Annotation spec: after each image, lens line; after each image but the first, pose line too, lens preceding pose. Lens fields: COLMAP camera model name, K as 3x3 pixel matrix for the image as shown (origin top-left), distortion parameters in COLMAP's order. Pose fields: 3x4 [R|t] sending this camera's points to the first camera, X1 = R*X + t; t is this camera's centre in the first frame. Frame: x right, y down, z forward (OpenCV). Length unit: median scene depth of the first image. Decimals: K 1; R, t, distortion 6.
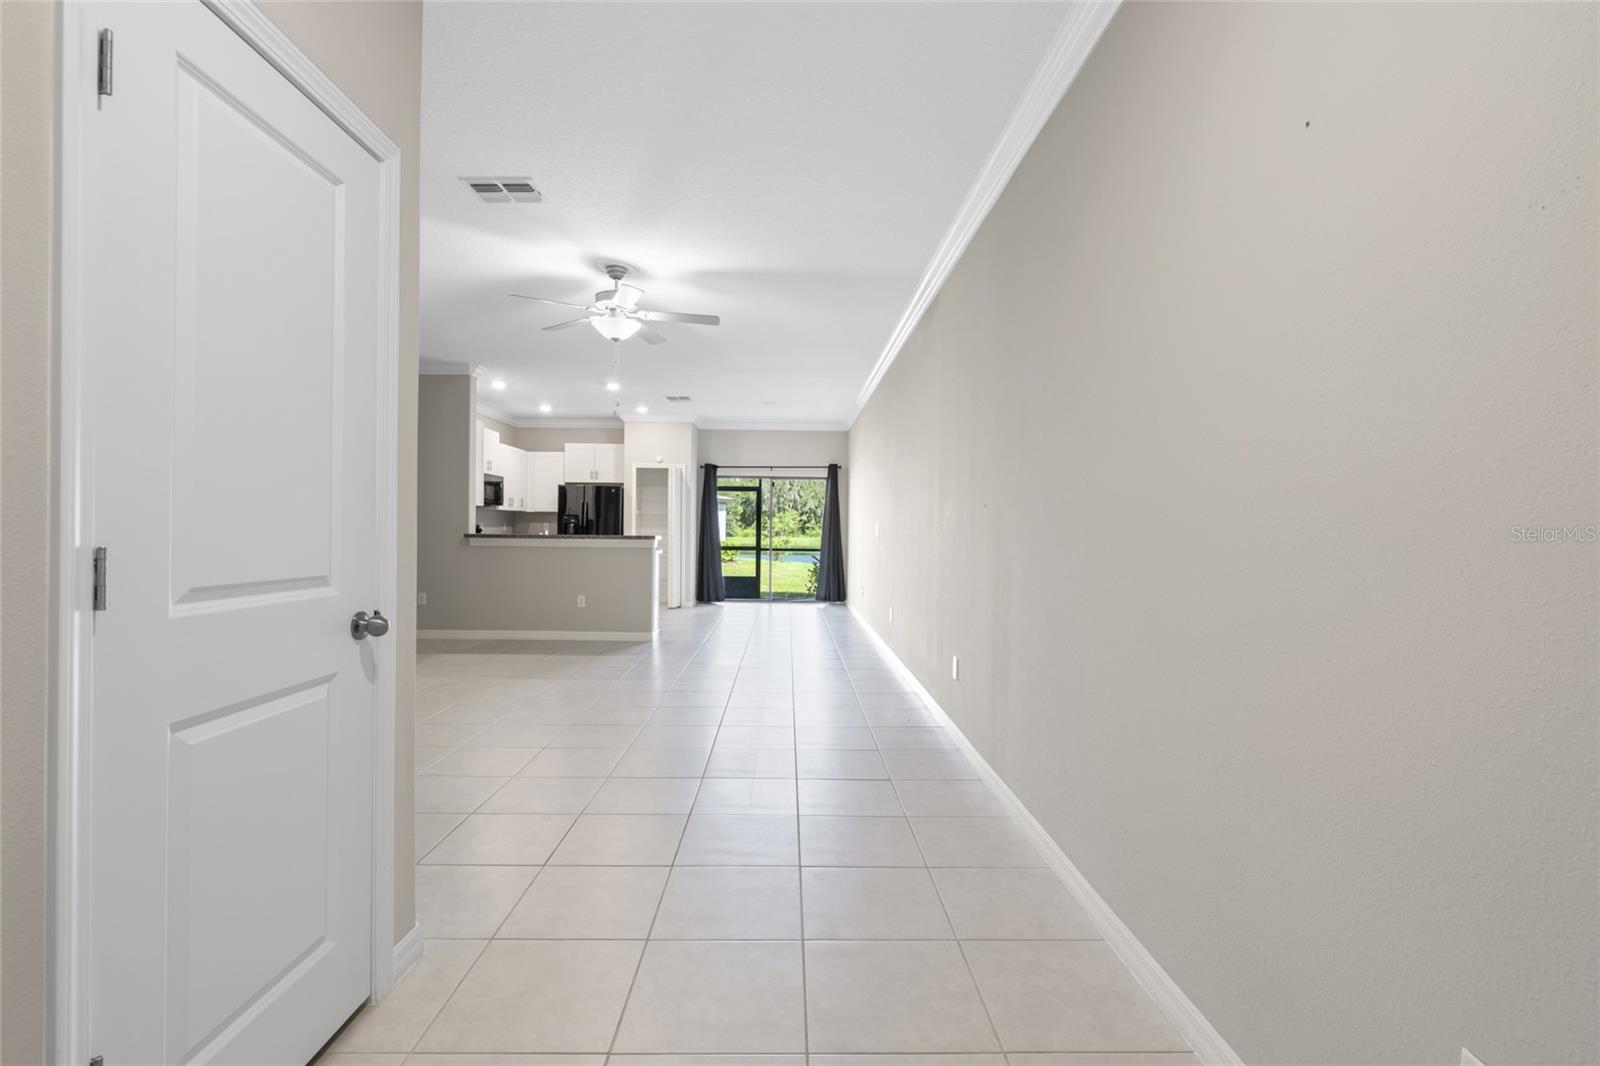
lens RADIAL K [[725.5, 0, 799.2], [0, 725.5, 529.4], [0, 0, 1]] dist [-0.007839, 0.002696]
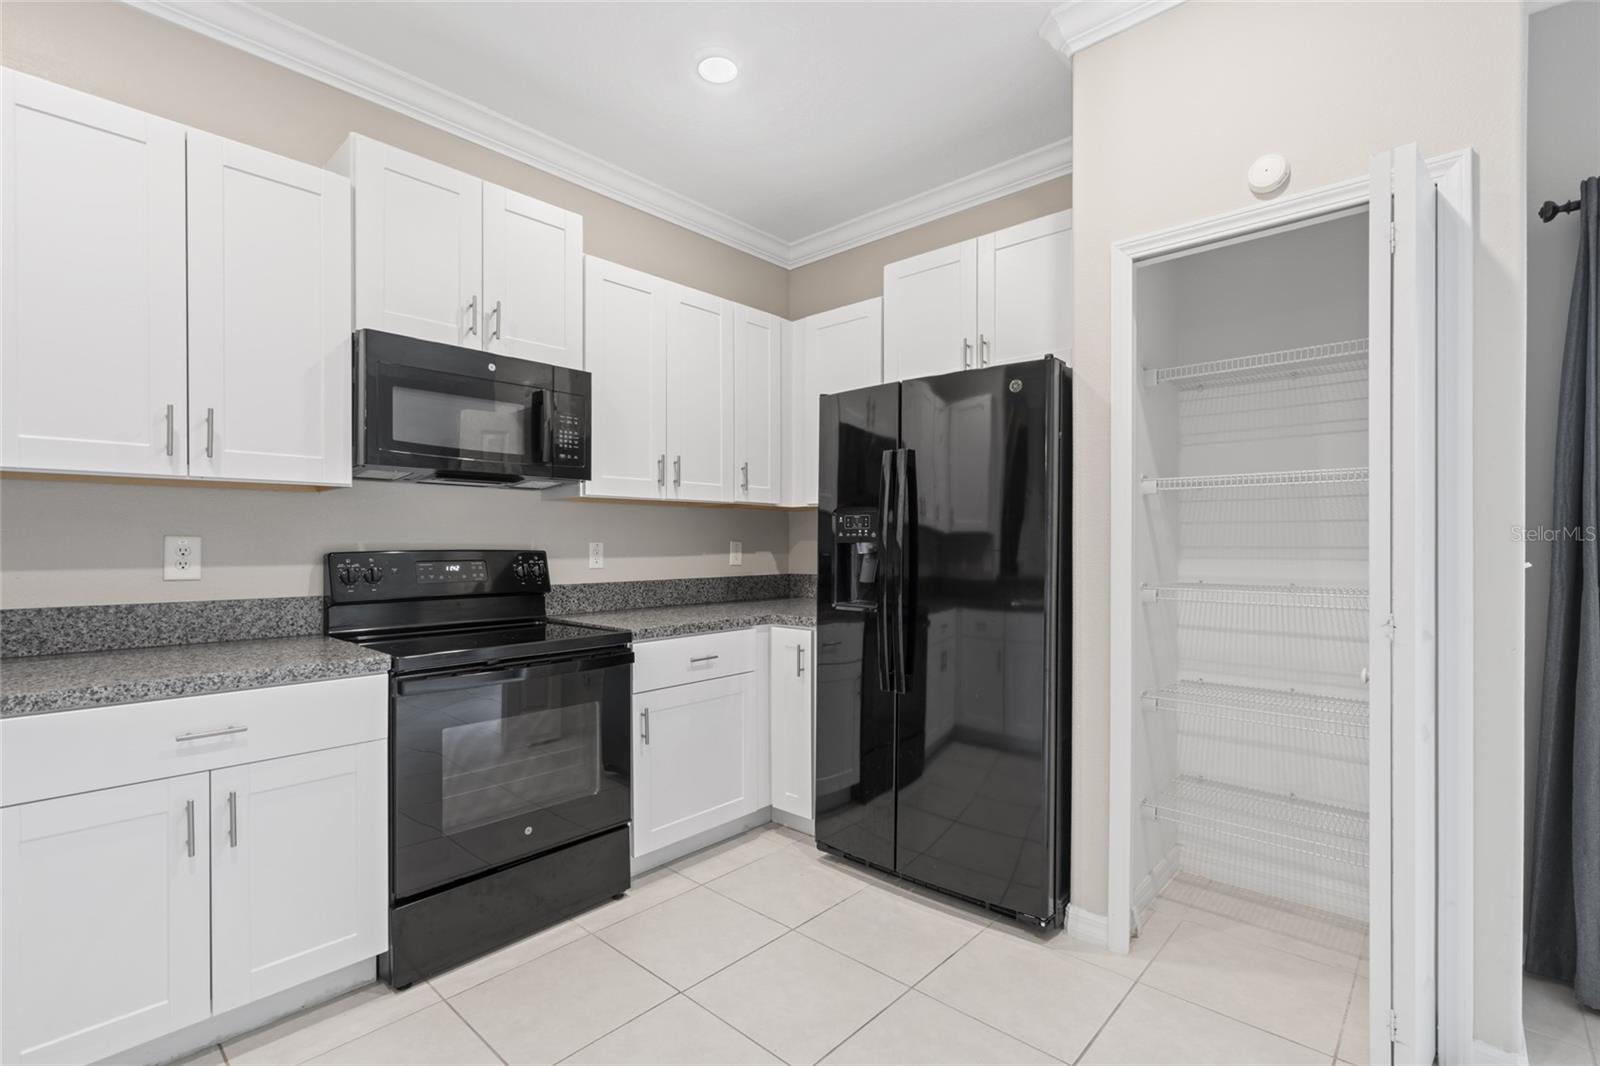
lens RADIAL K [[725.5, 0, 784.4], [0, 725.5, 547.3], [0, 0, 1]] dist [-0.007839, 0.002696]
pose [[0.723238, -0.004378, -0.690585, -0.149797], [0.007225, 0.999973, 0.001227, -0.006634], [0.690561, -0.005876, 0.723250, 0.752217]]
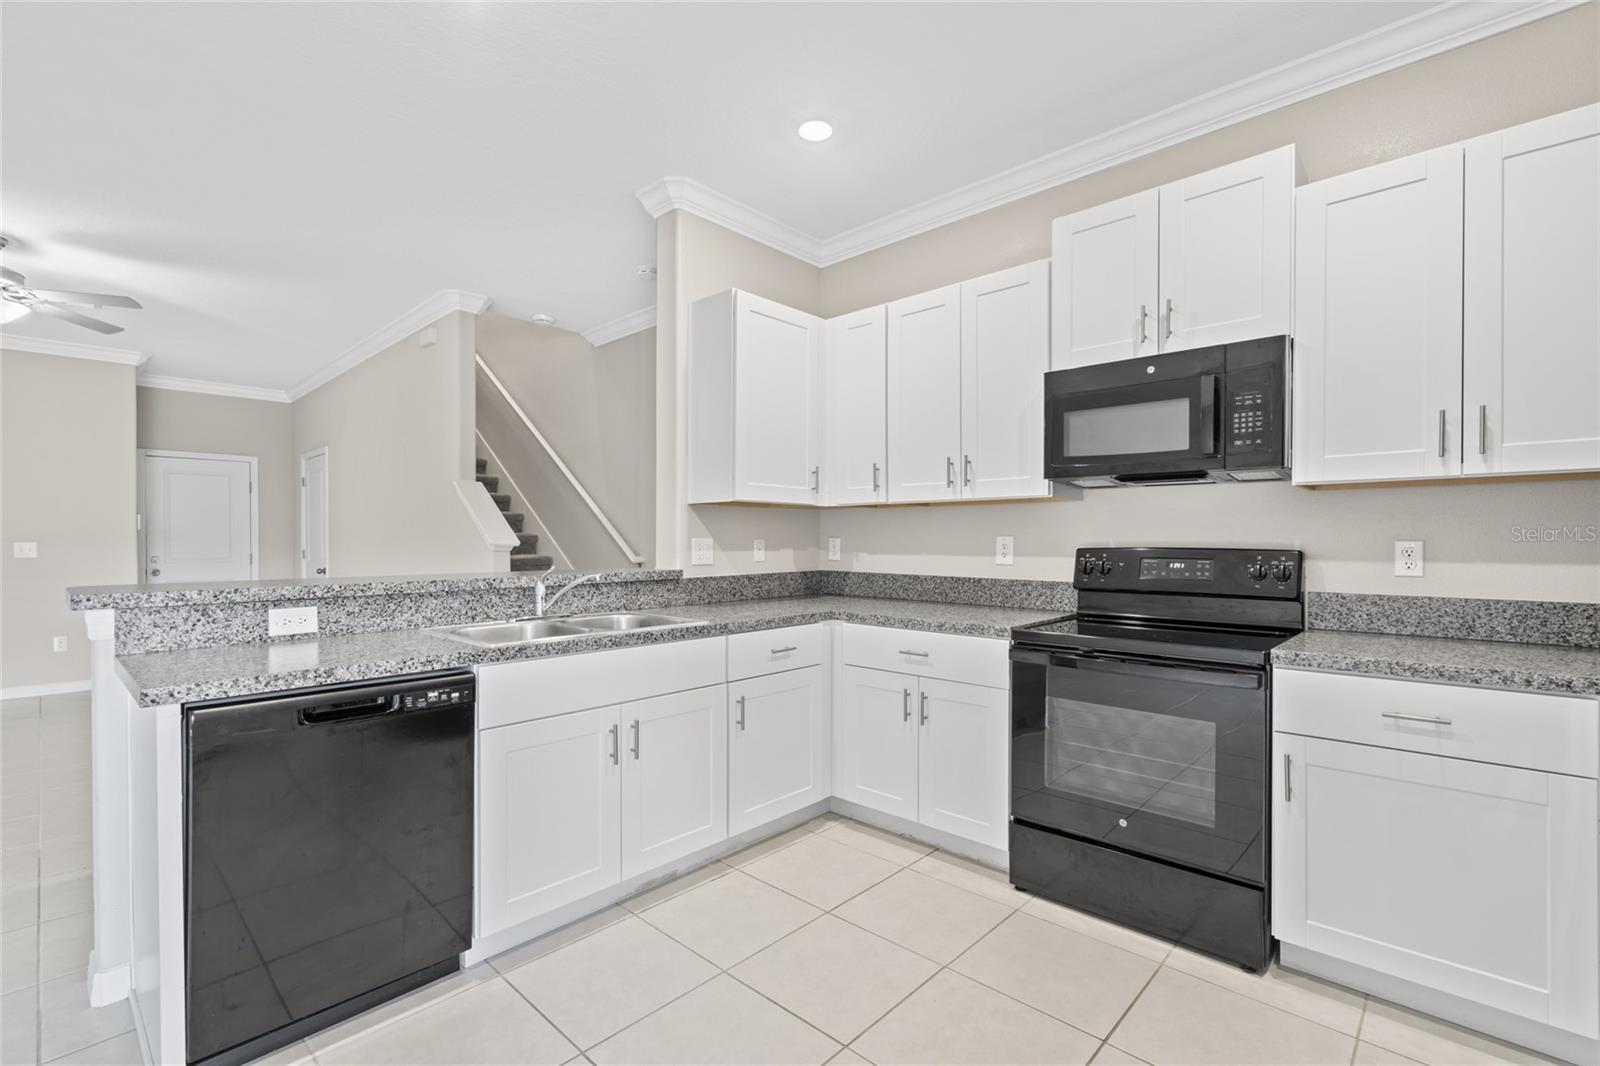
lens RADIAL K [[725.5, 0, 790.5], [0, 725.5, 538.8], [0, 0, 1]] dist [-0.007839, 0.002696]
pose [[-0.695303, -0.009412, -0.718655, -0.127052], [-0.006322, 0.999956, -0.006979, -0.006763], [0.718689, -0.000309, -0.695332, 0.919942]]
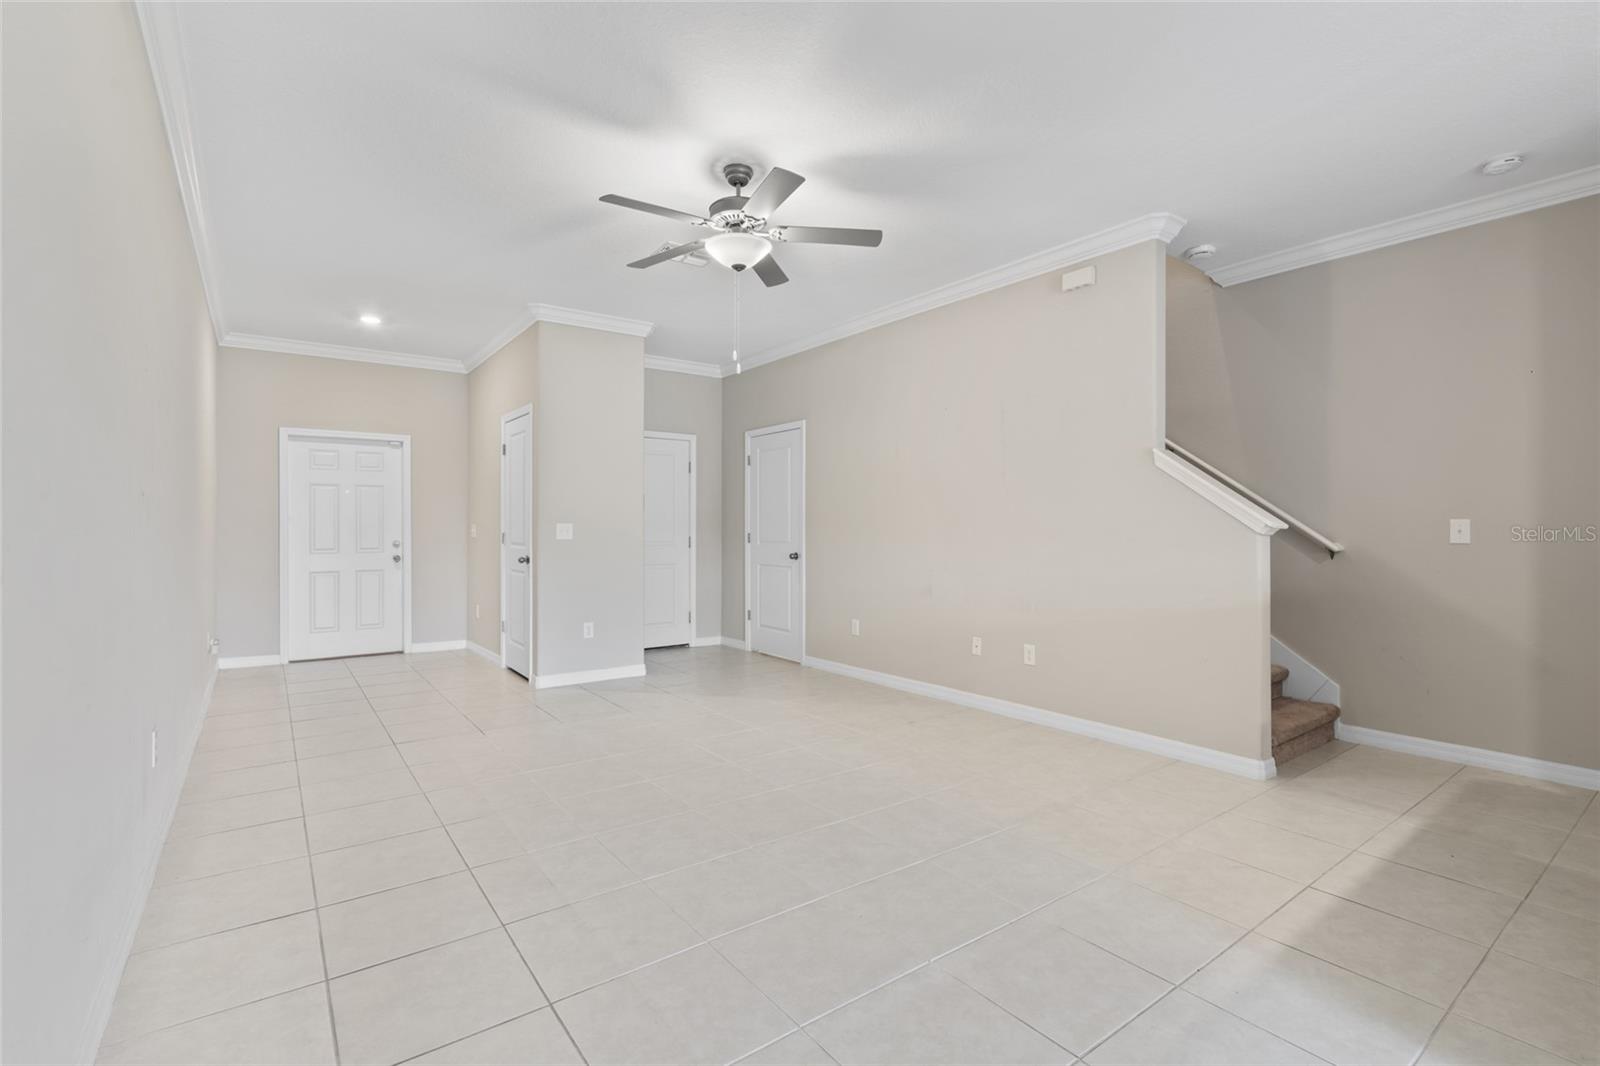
lens RADIAL K [[725.5, 0, 799.0], [0, 725.5, 516.0], [0, 0, 1]] dist [-0.007839, 0.002696]
pose [[-0.810721, -0.019010, -0.585124, 0.042956], [-0.010750, 0.999788, -0.017587, -0.002313], [0.585334, -0.007968, -0.810753, 0.664052]]
